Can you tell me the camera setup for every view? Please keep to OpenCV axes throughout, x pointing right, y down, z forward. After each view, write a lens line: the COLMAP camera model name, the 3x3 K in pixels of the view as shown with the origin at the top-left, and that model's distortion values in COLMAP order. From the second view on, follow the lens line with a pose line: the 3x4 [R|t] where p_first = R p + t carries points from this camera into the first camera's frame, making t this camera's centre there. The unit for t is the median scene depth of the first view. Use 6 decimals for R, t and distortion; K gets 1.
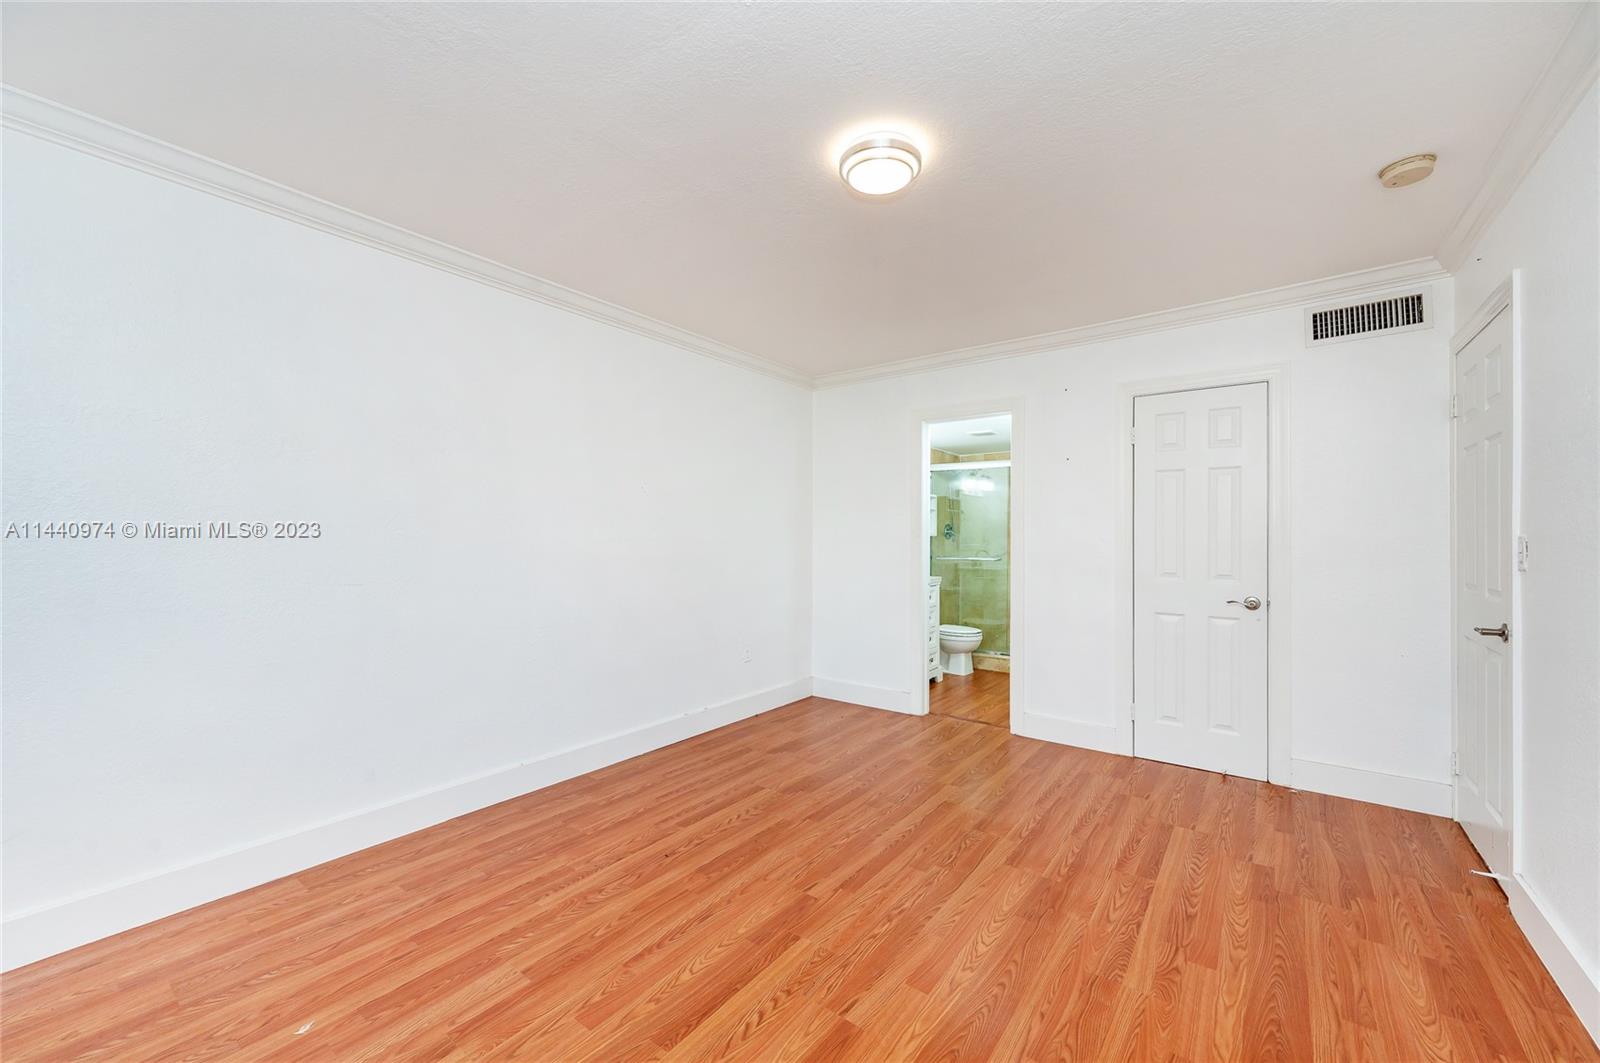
lens RADIAL K [[625.3, 0, 800.0], [0, 625.3, 531.5], [0, 0, 1]] dist [-0.000623, -0.000046]
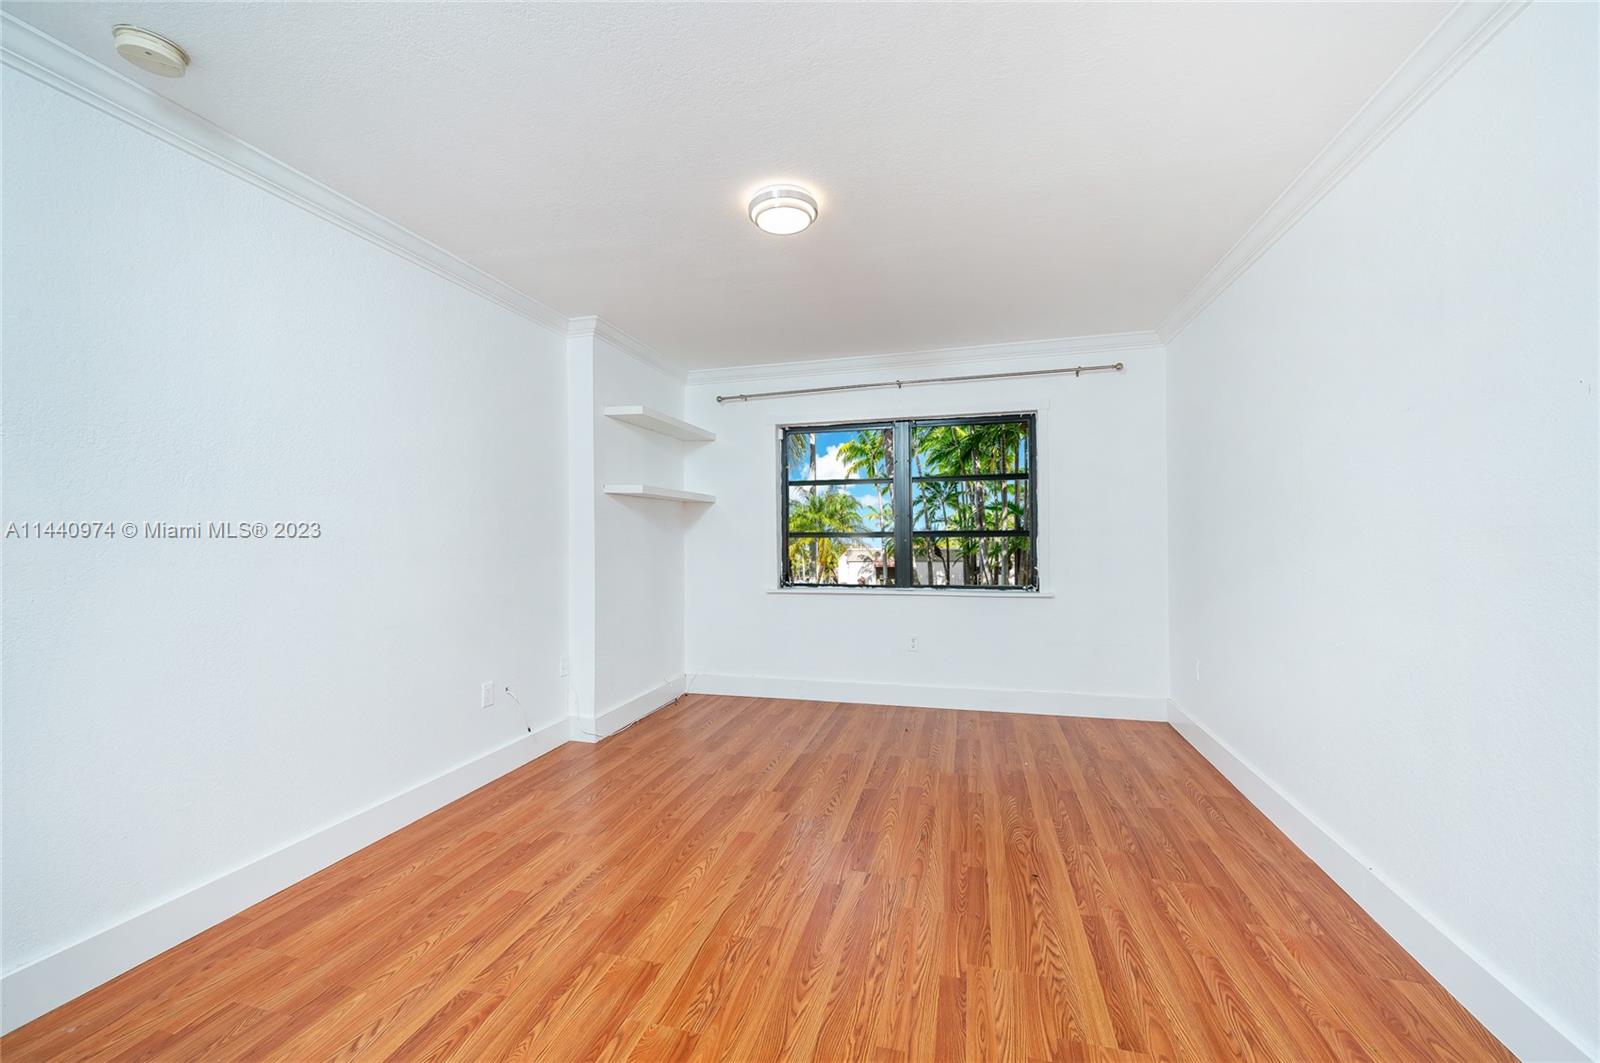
lens RADIAL K [[625.3, 0, 800.0], [0, 625.3, 531.5], [0, 0, 1]] dist [-0.000623, -0.000046]
pose [[-0.928265, 0.002006, -0.371914, 0.472943], [0.007330, 0.999890, -0.012901, 0.028539], [0.371847, -0.014702, -0.928178, 1.846650]]
